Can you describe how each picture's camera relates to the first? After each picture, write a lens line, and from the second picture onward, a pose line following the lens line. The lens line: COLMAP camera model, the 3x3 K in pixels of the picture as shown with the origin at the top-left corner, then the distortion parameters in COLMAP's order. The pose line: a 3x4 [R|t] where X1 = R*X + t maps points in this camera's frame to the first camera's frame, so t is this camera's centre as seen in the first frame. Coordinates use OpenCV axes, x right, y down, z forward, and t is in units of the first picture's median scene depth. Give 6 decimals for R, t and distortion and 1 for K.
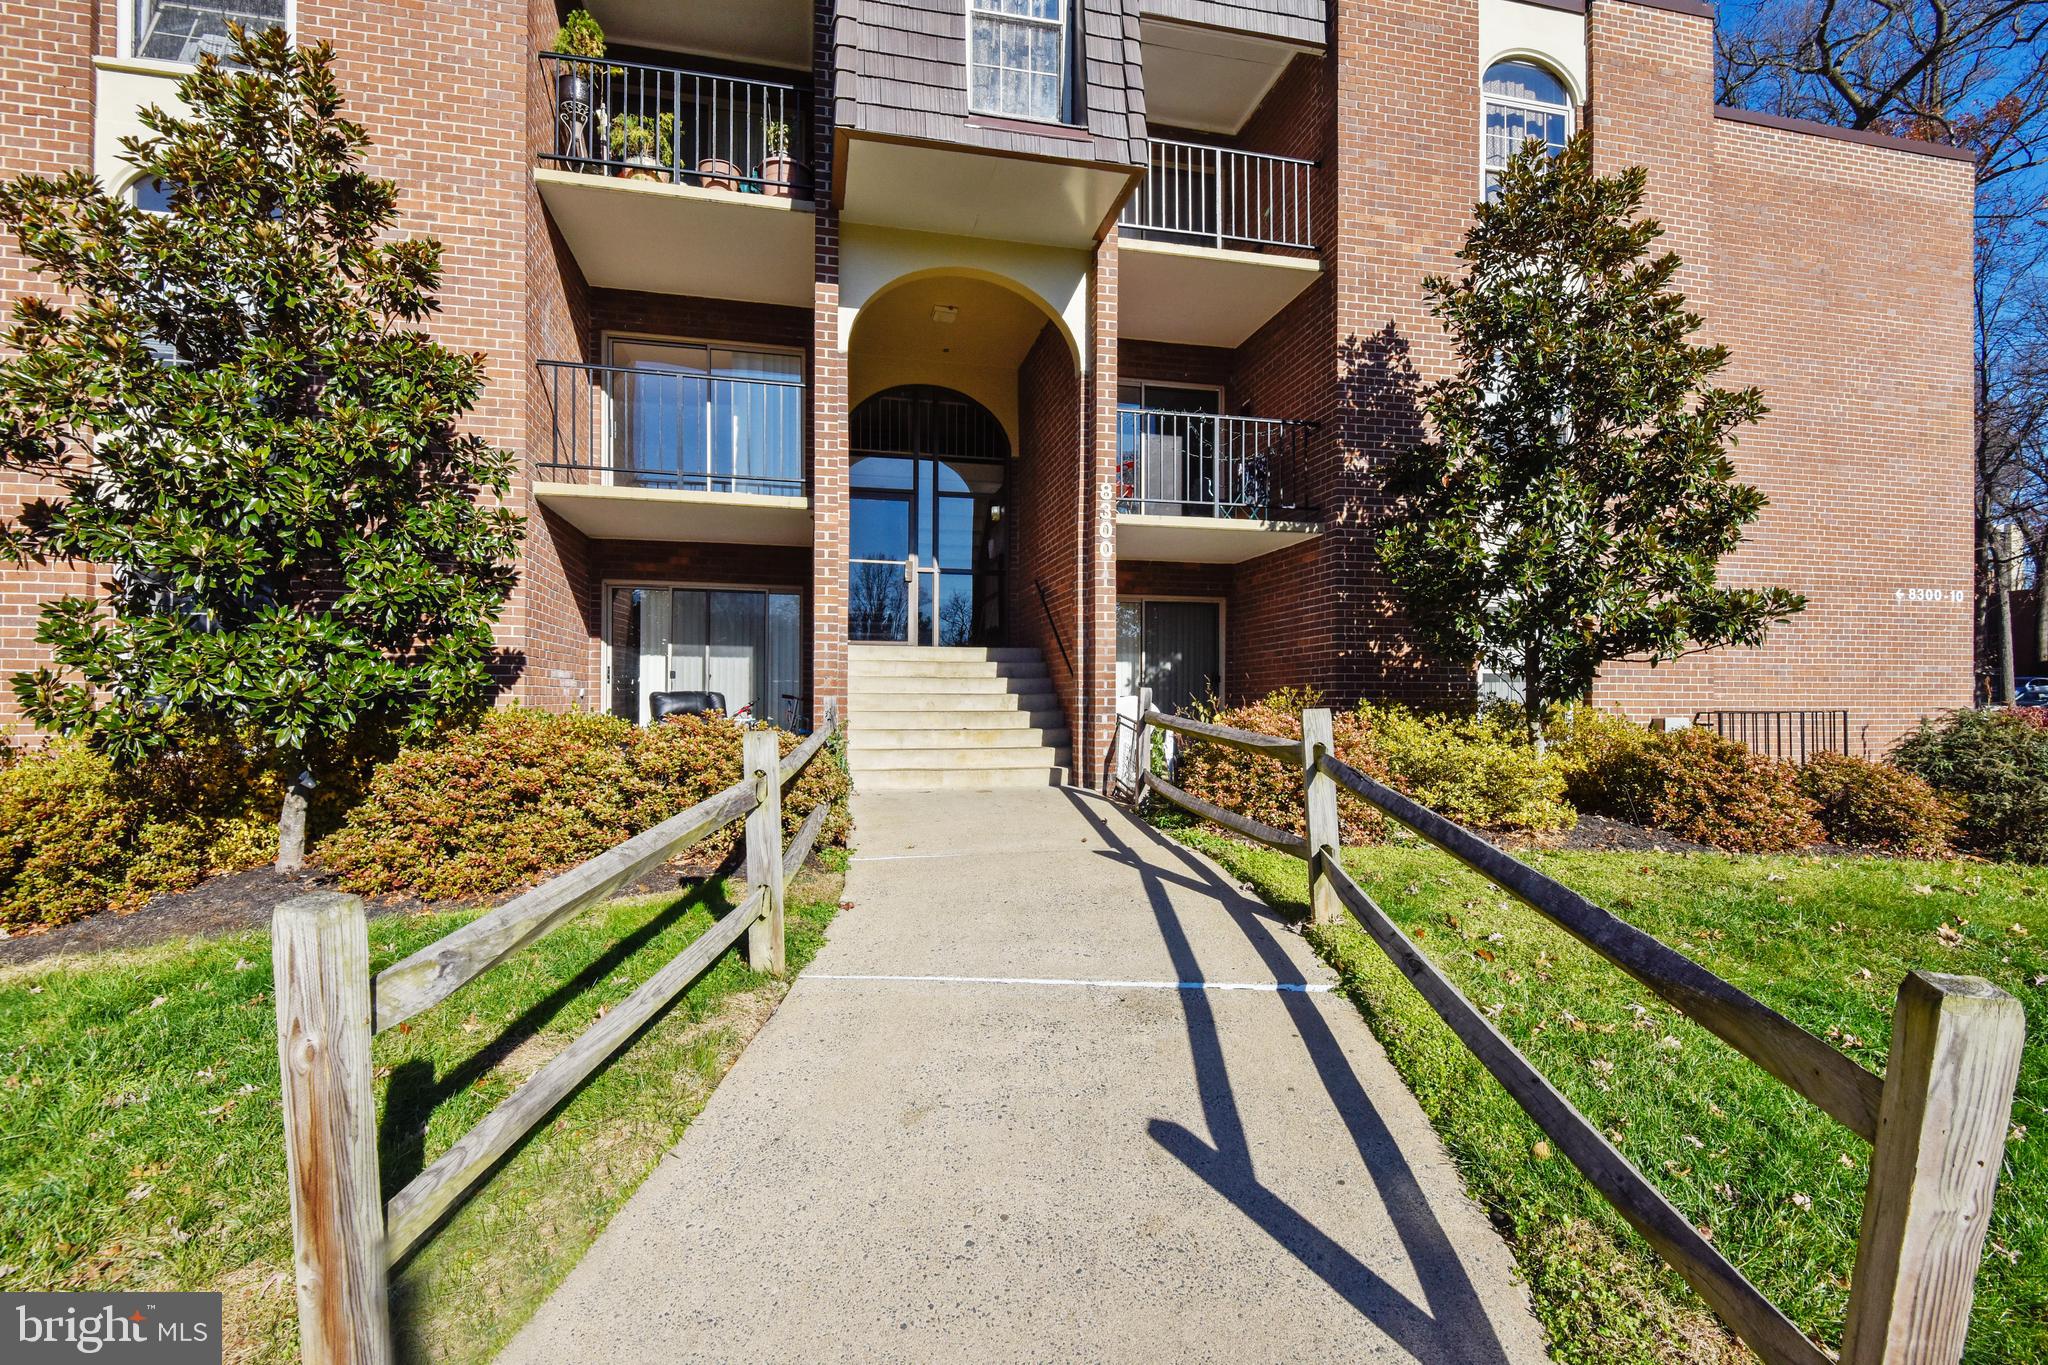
lens RADIAL K [[935.1, 0, 1023.1], [0, 935.1, 690.9], [0, 0, 1]] dist [0.025254, -0.019134]
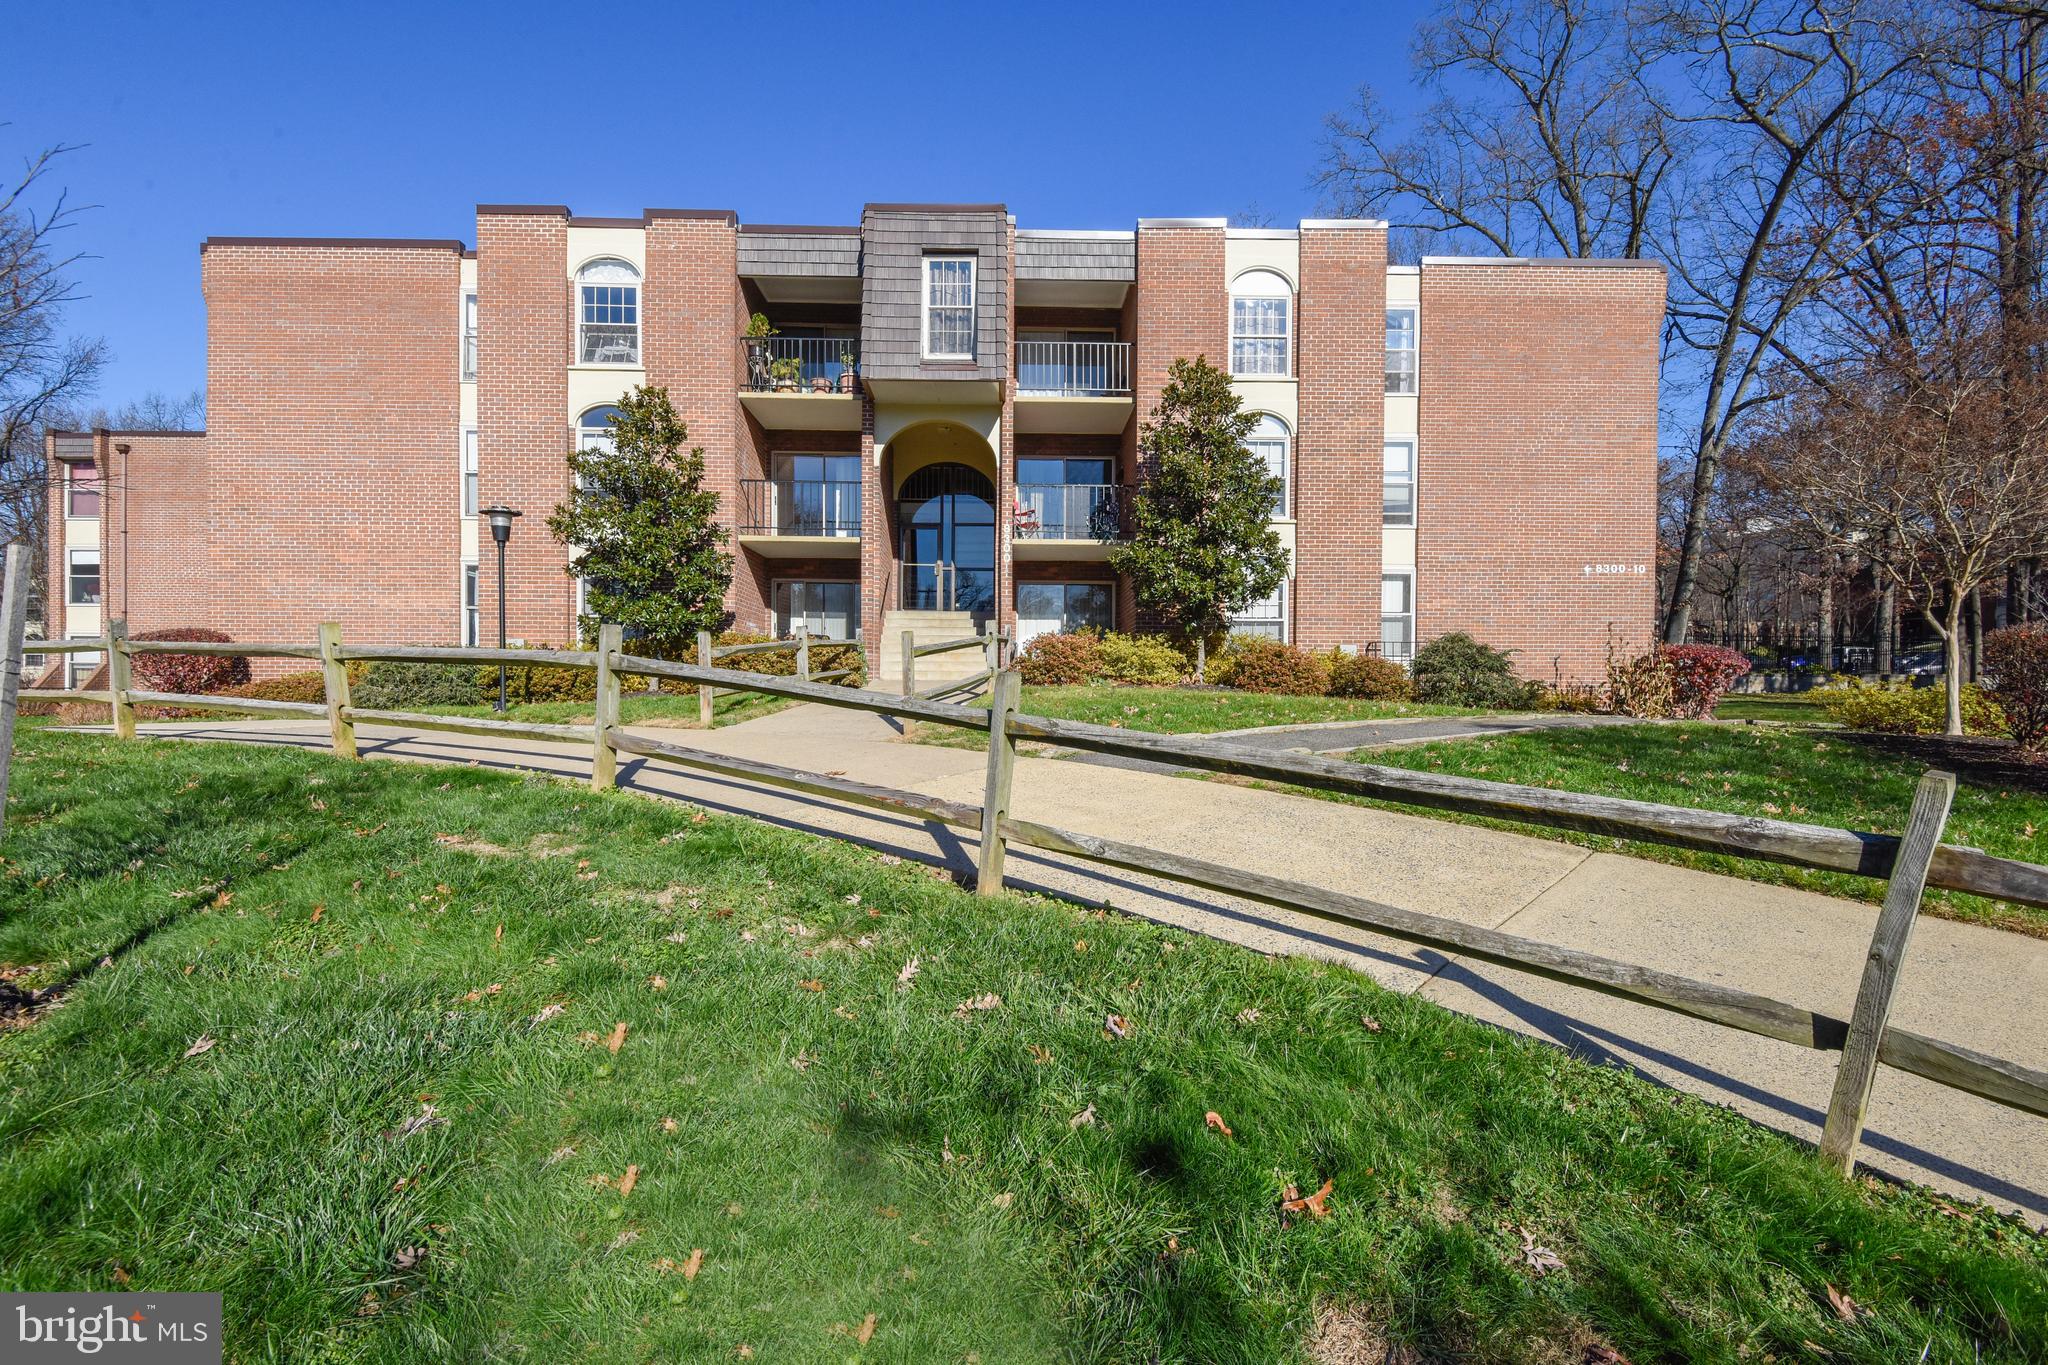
lens RADIAL K [[935.1, 0, 1023.1], [0, 935.1, 690.9], [0, 0, 1]] dist [0.025254, -0.019134]
pose [[0.980714, 0.001515, -0.195442, 0.530266], [0.000638, 0.999940, 0.010950, 0.112230], [0.195447, -0.010863, 0.980654, -0.970791]]
